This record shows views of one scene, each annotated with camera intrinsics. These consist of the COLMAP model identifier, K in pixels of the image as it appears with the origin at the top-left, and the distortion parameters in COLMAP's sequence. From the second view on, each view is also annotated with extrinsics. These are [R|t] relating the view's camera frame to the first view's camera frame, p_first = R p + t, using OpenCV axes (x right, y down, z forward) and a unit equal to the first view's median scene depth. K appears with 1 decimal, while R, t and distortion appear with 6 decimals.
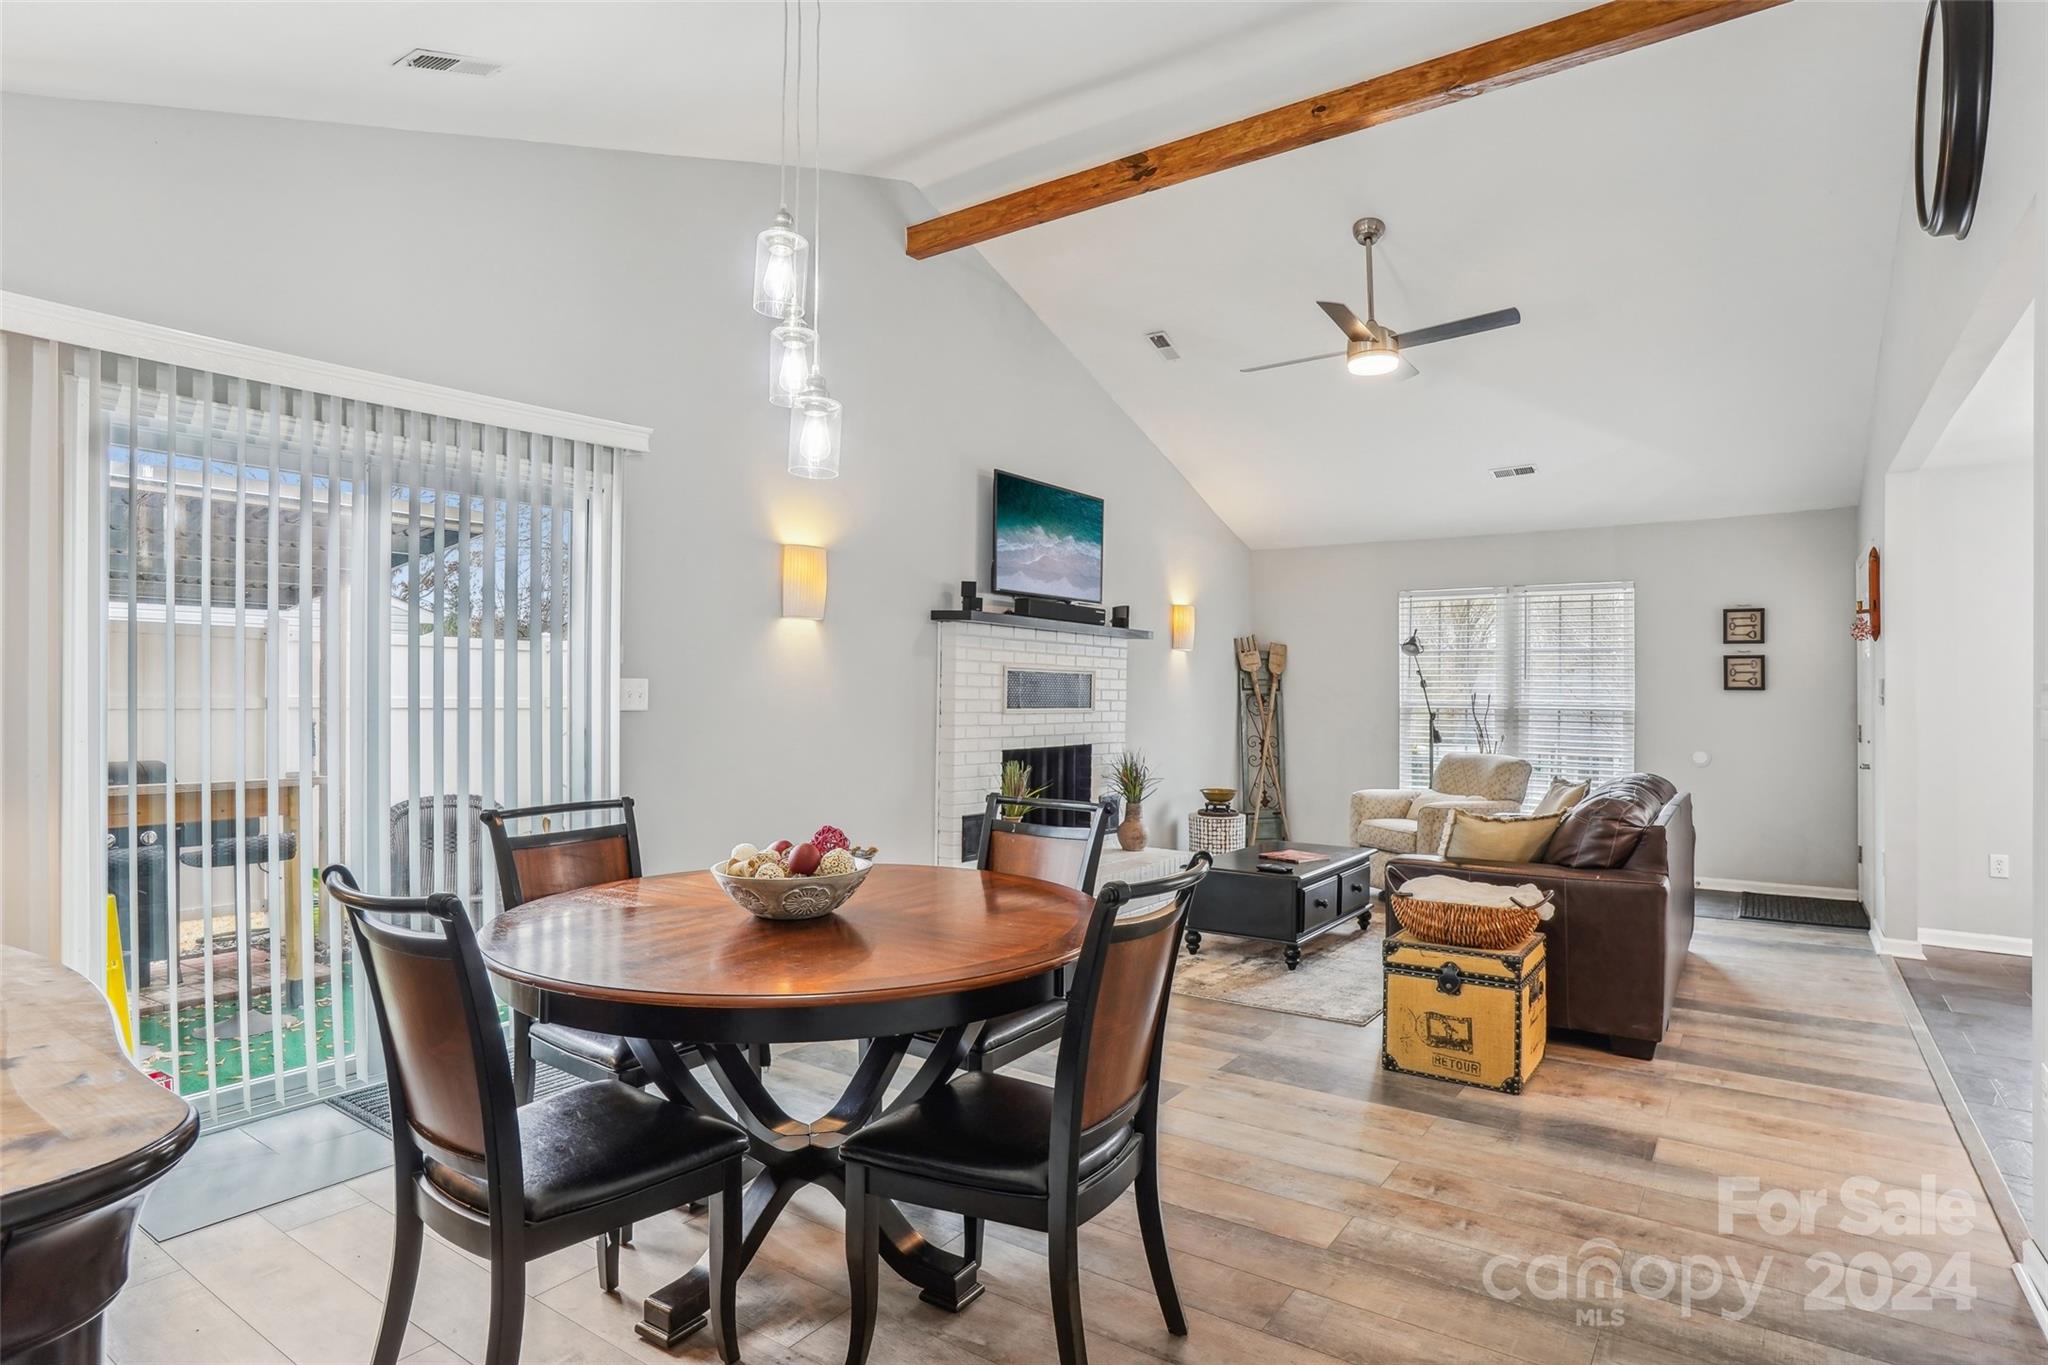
lens RADIAL K [[1059.2, 0, 1019.4], [0, 1059.2, 690.9], [0, 0, 1]] dist [-0.023535, 0.000556]
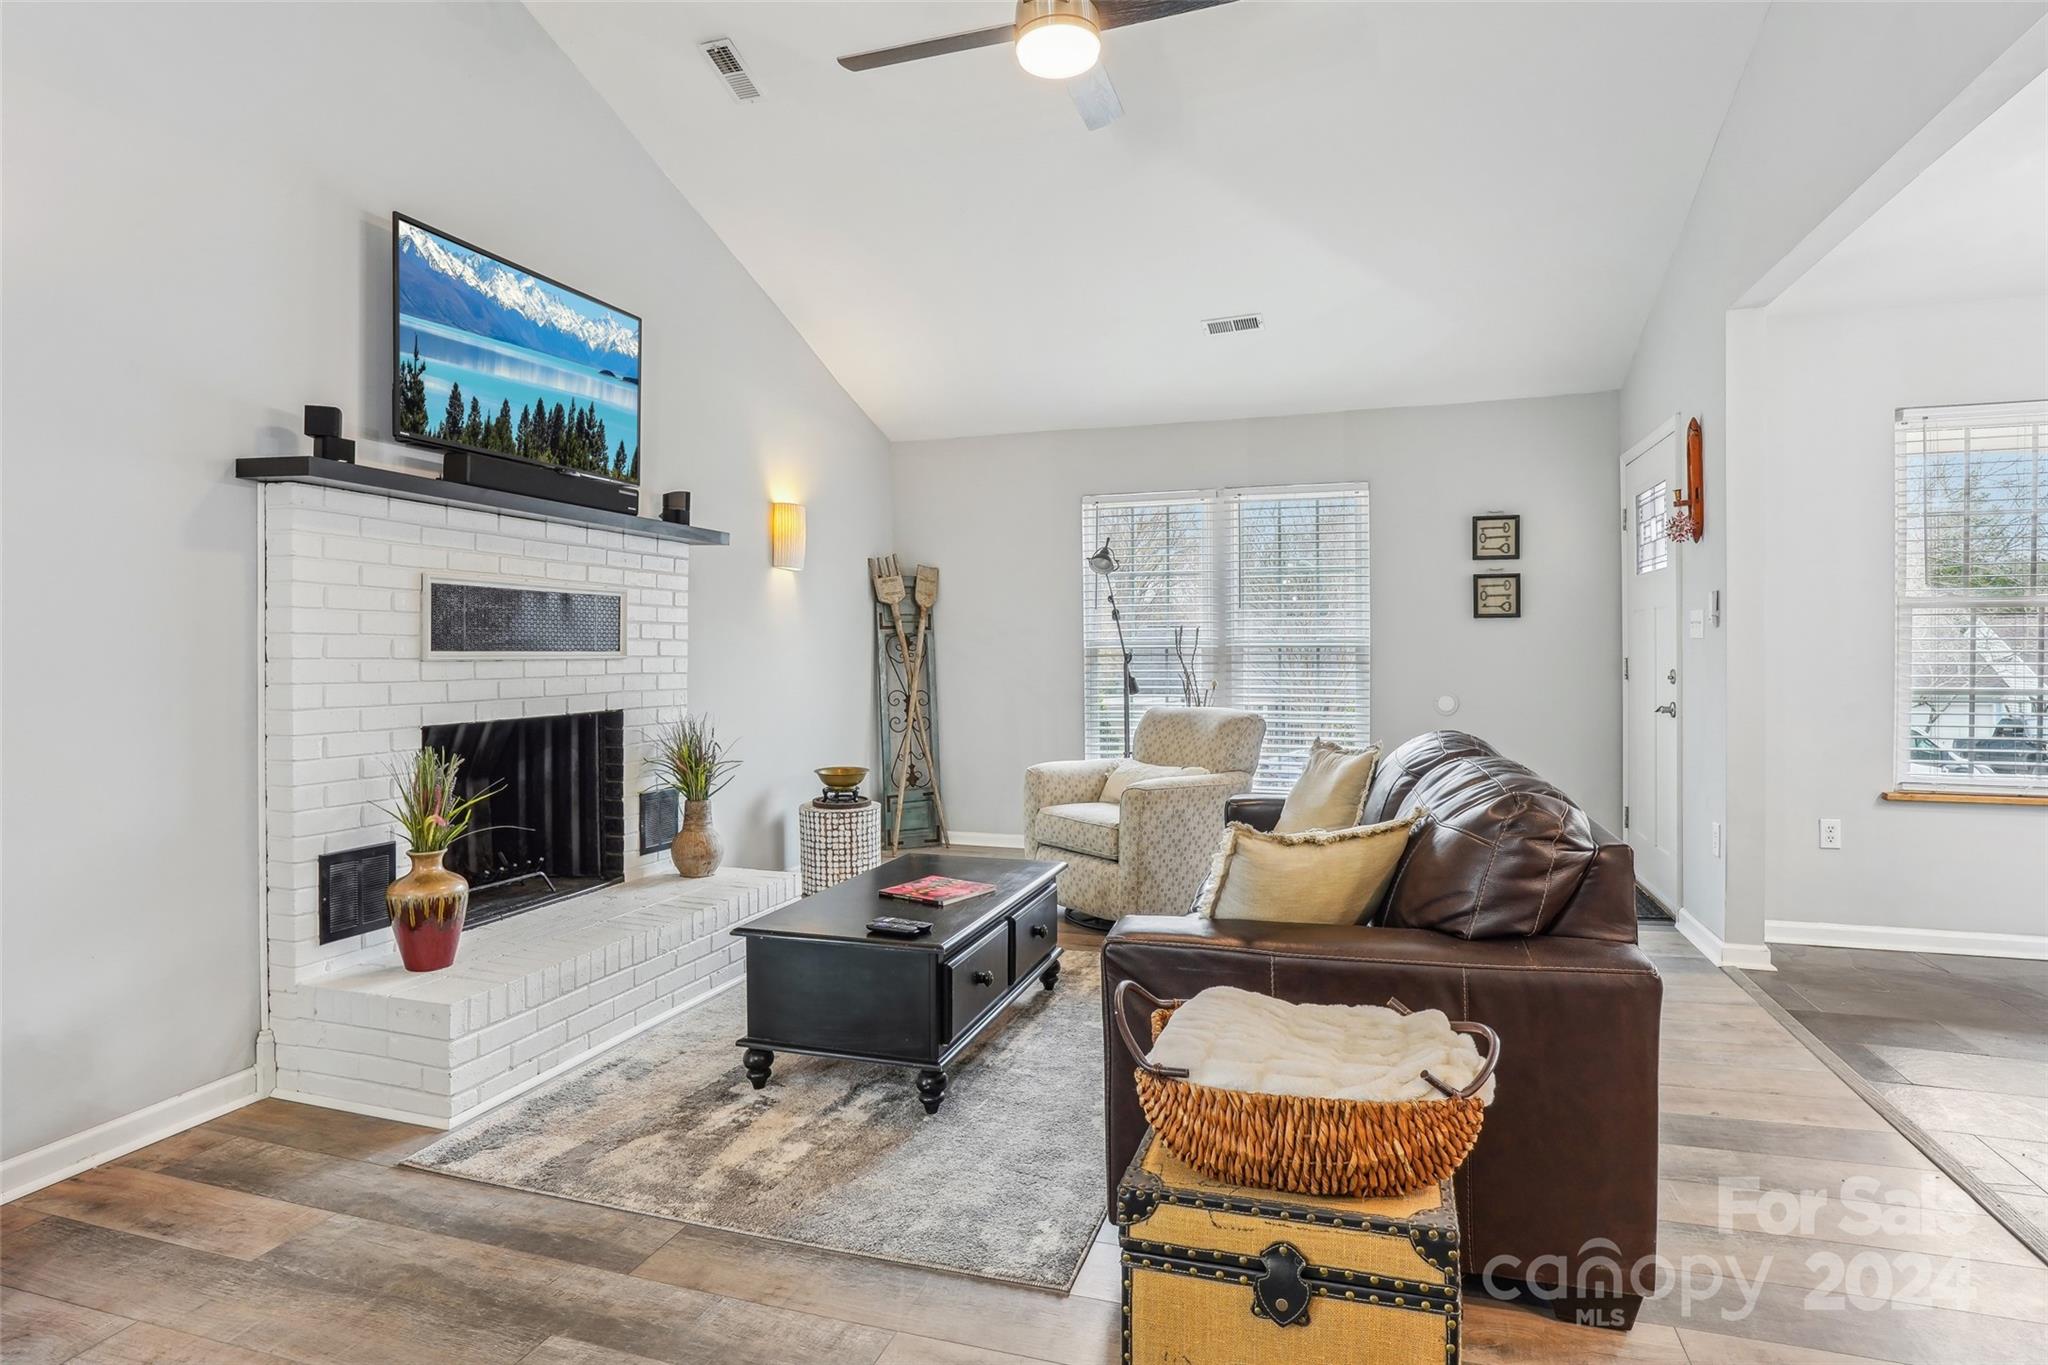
lens RADIAL K [[1095.5, 0, 1024.5], [0, 1095.5, 650.0], [0, 0, 1]] dist [-0.027489, 0.000557]
pose [[0.952354, -0.013708, 0.304687, 0.103286], [0.012762, 0.999906, 0.005097, 0.015878], [-0.304728, -0.000966, 0.952439, 0.340967]]
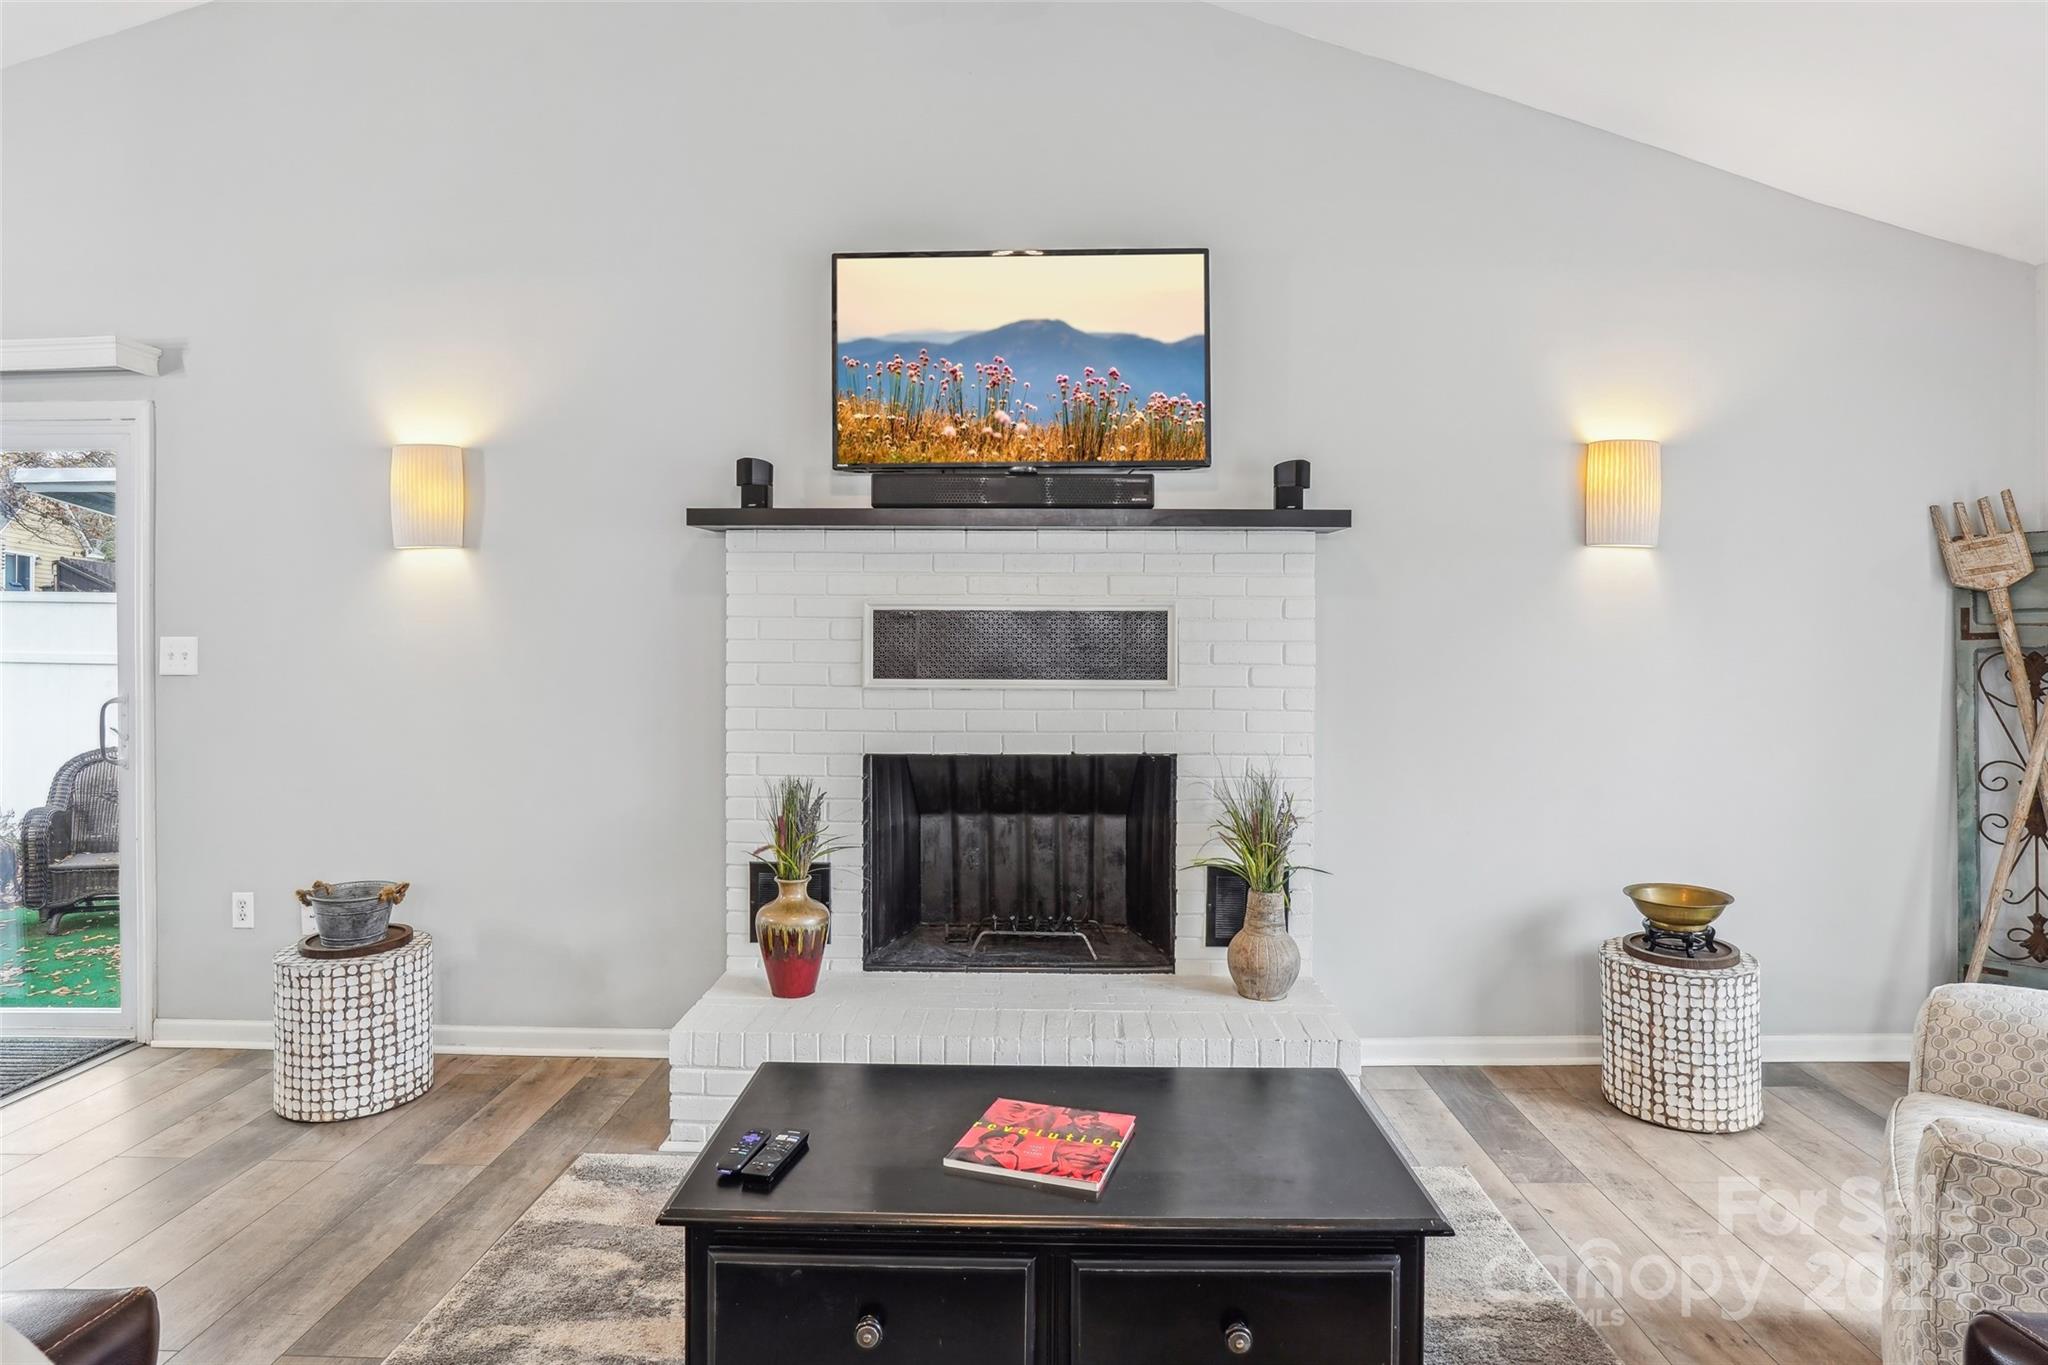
lens RADIAL K [[1095.5, 0, 1024.5], [0, 1095.5, 650.0], [0, 0, 1]] dist [-0.027489, 0.000557]
pose [[0.564996, -0.004620, -0.825081, 0.468365], [0.004979, 0.999985, -0.002190, 0.003257], [0.825079, -0.002870, 0.565010, 0.696456]]
